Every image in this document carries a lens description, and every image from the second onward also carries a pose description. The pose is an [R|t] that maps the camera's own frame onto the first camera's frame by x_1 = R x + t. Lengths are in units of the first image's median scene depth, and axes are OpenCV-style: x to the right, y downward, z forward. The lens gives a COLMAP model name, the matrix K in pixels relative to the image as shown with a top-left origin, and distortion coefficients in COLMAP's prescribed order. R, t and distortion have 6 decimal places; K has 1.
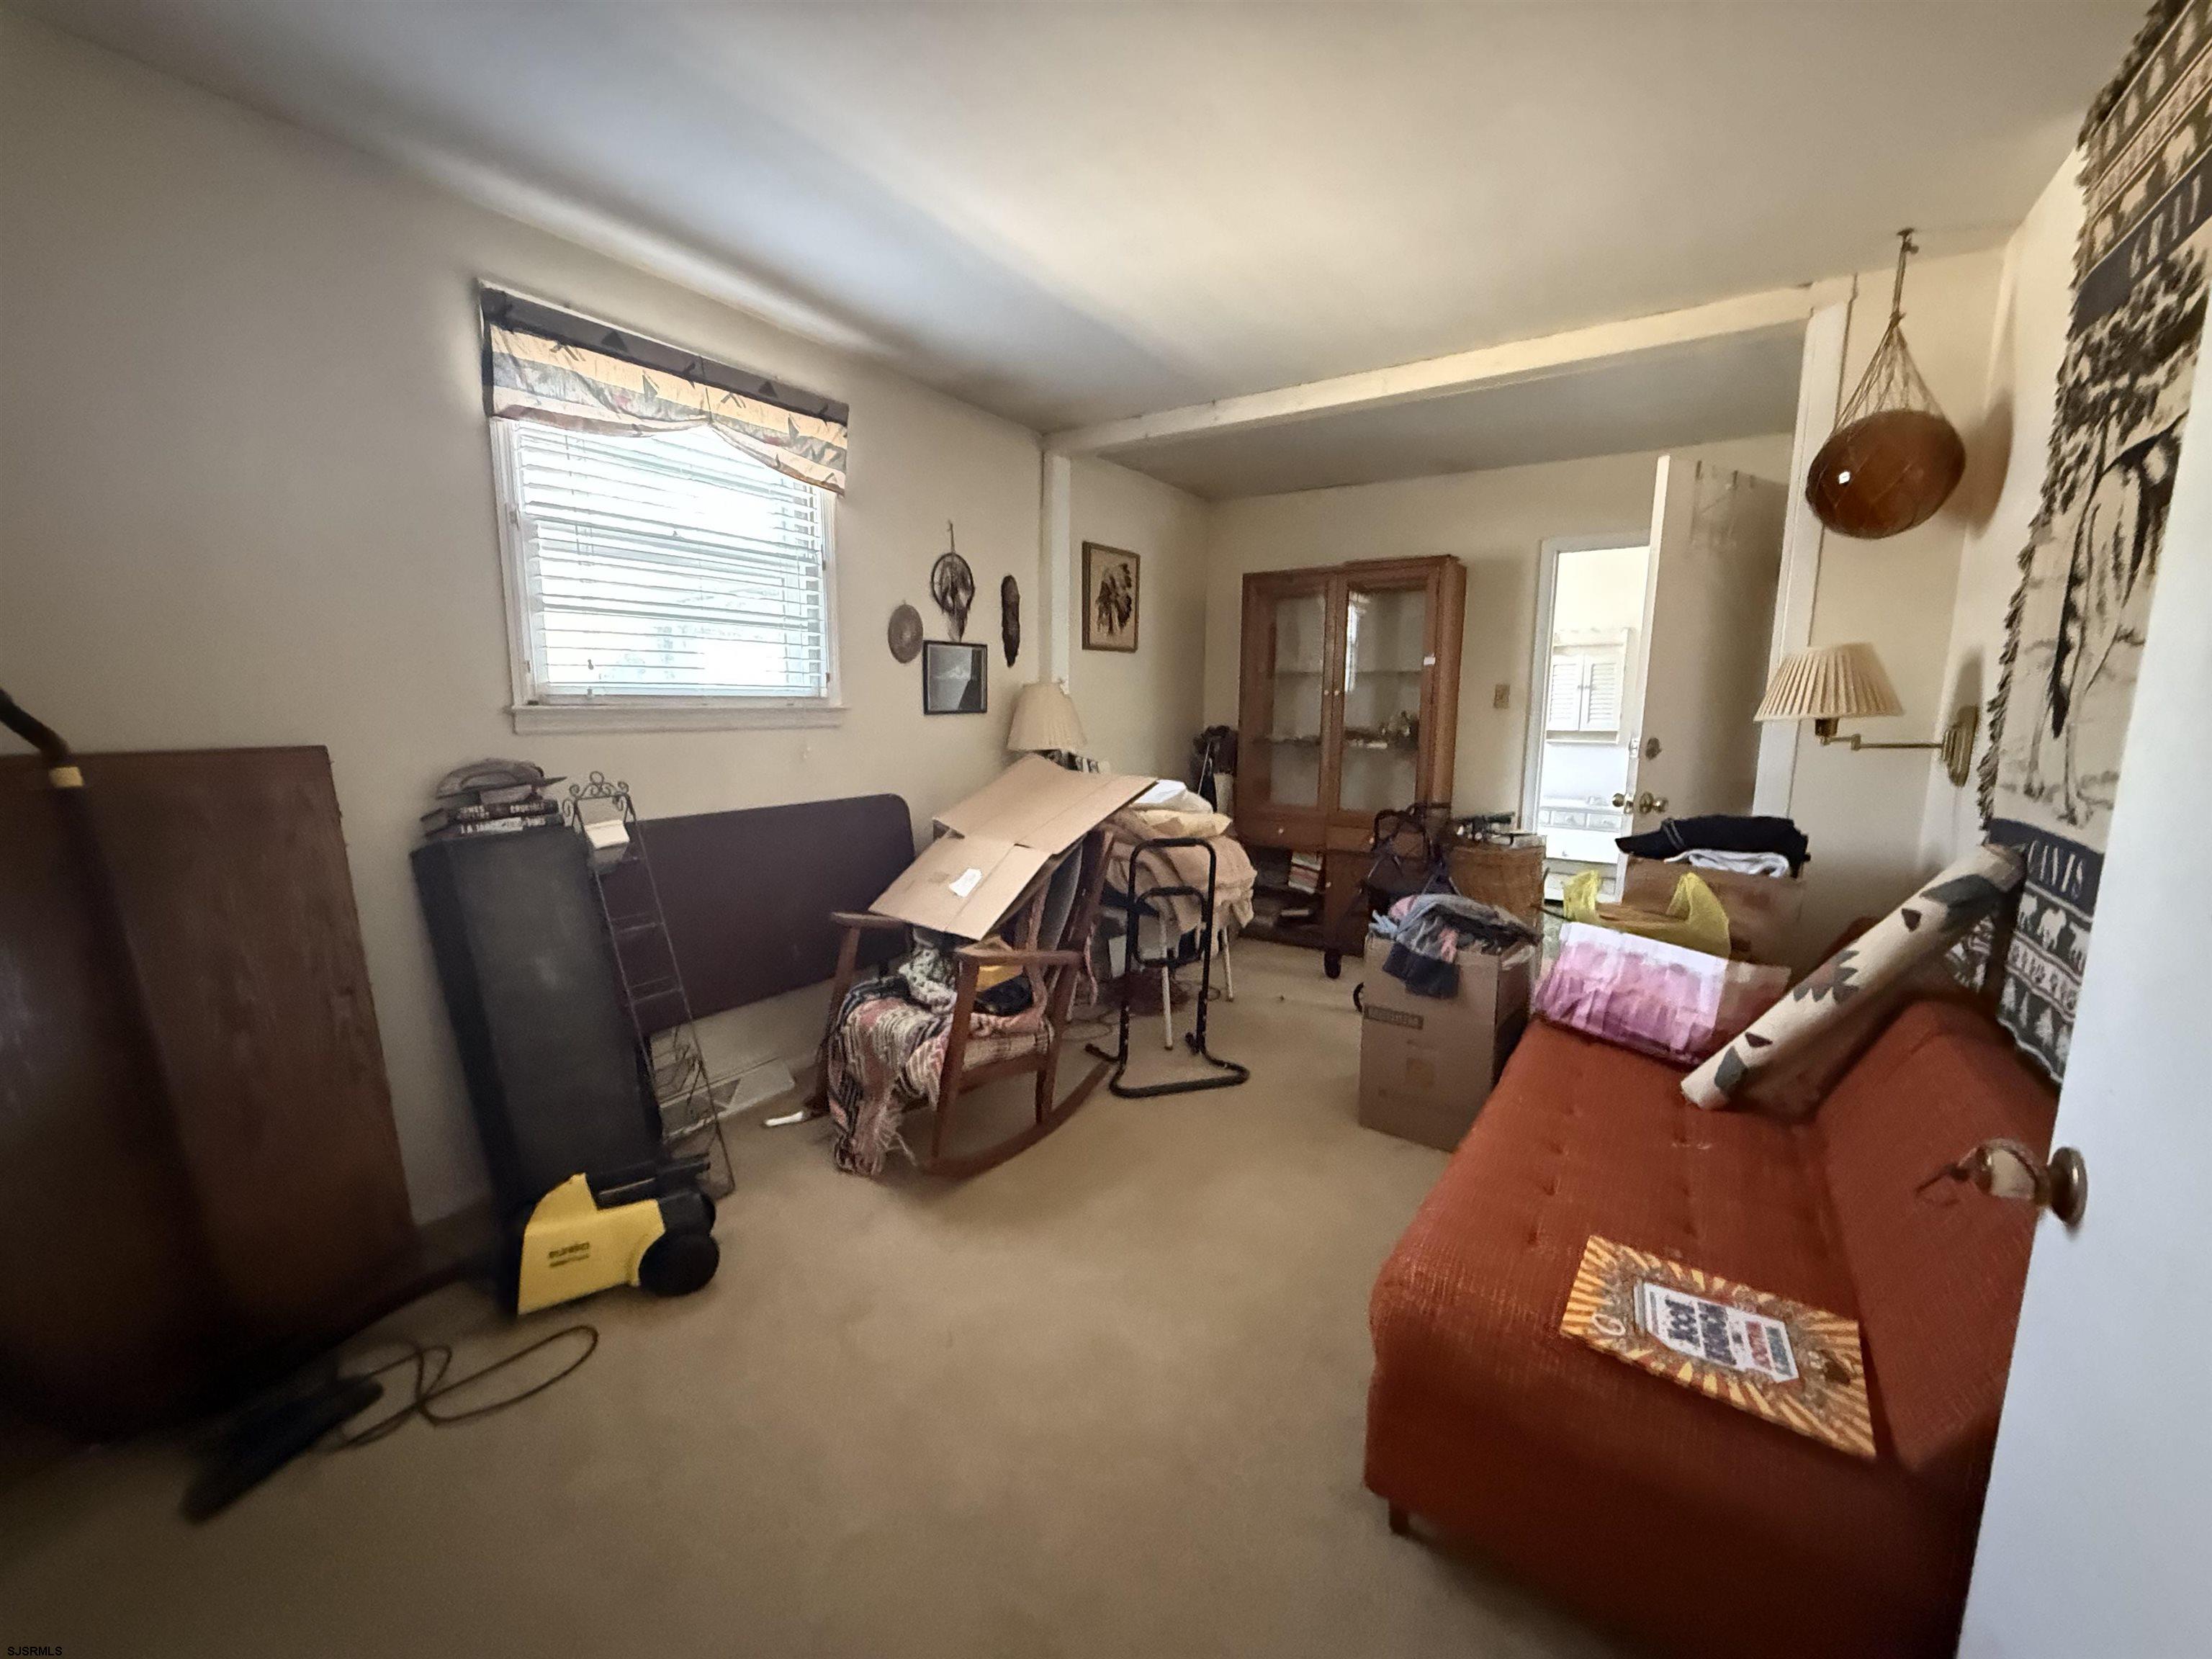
lens RADIAL K [[880.8, 0, 1106.7], [0, 880.8, 837.1], [0, 0, 1]] dist [-0.002892, -0.000363]
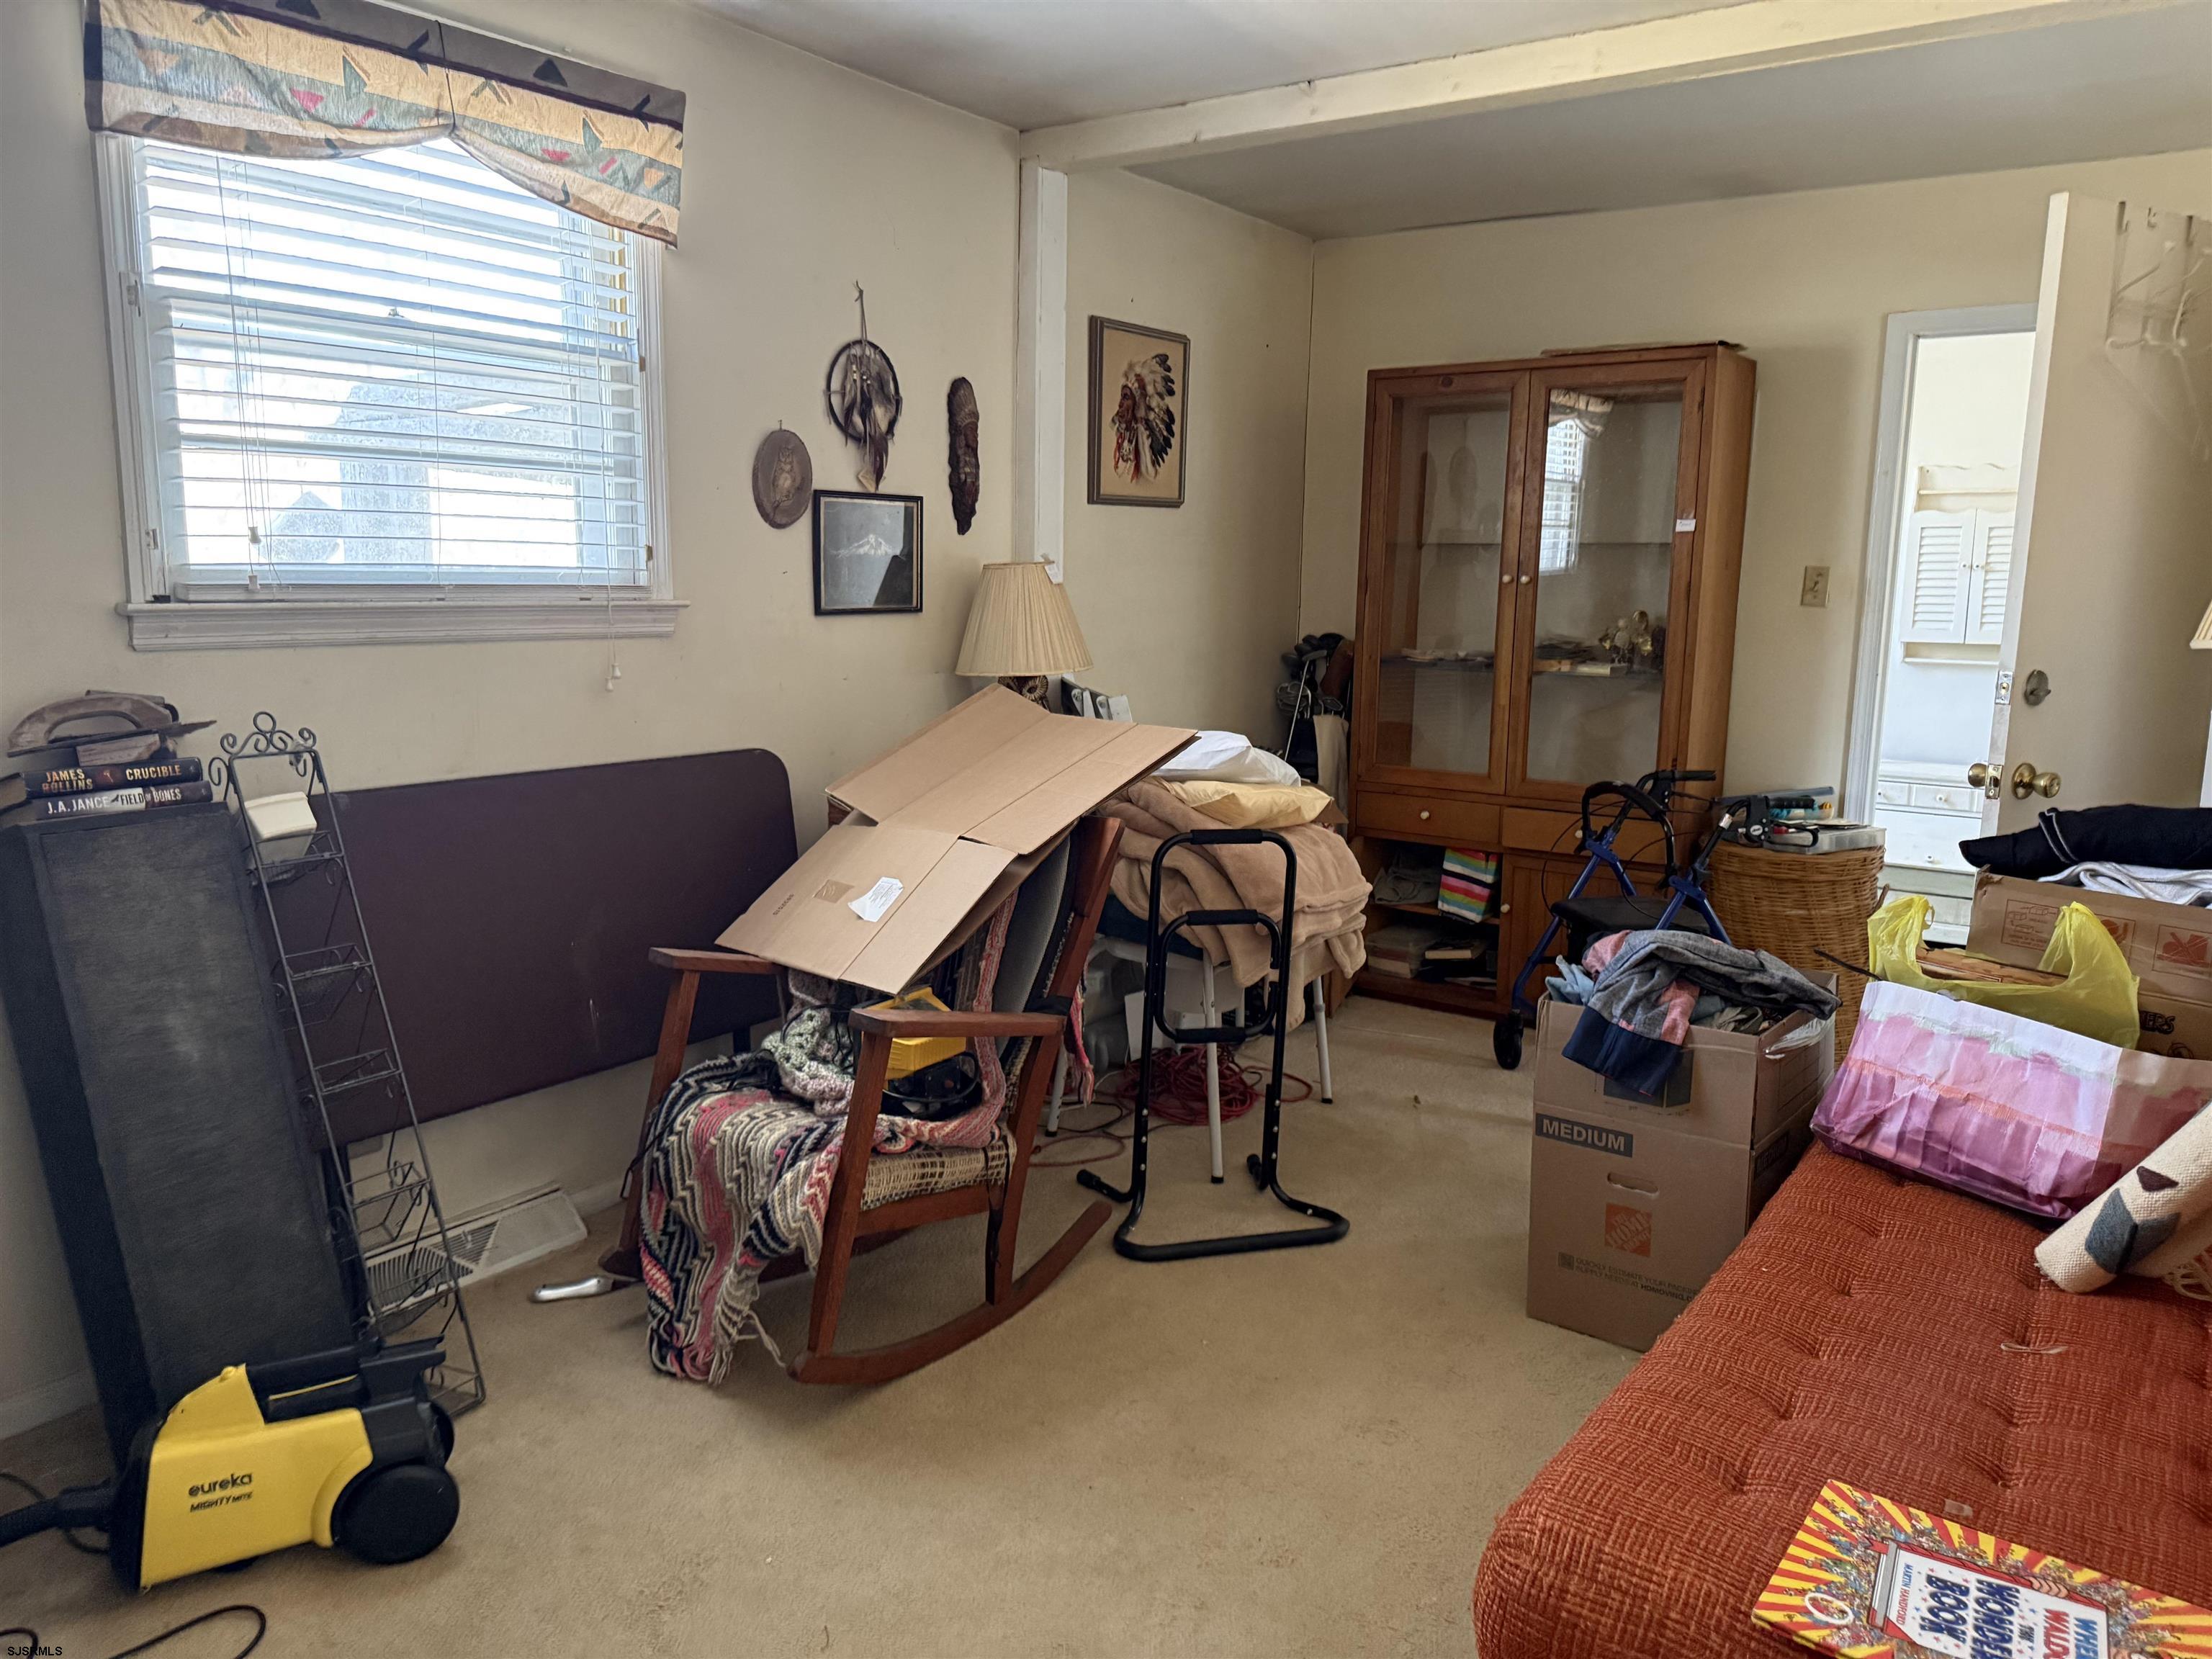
lens RADIAL K [[1616.8, 0, 1155.4], [0, 1616.8, 826.0], [0, 0, 1]] dist [0.086173, -0.126602]
pose [[0.999793, 0.012242, -0.016224, 0.050473], [-0.012036, 0.999846, 0.012740, -0.015753], [0.016377, -0.012542, 0.999787, -0.112431]]
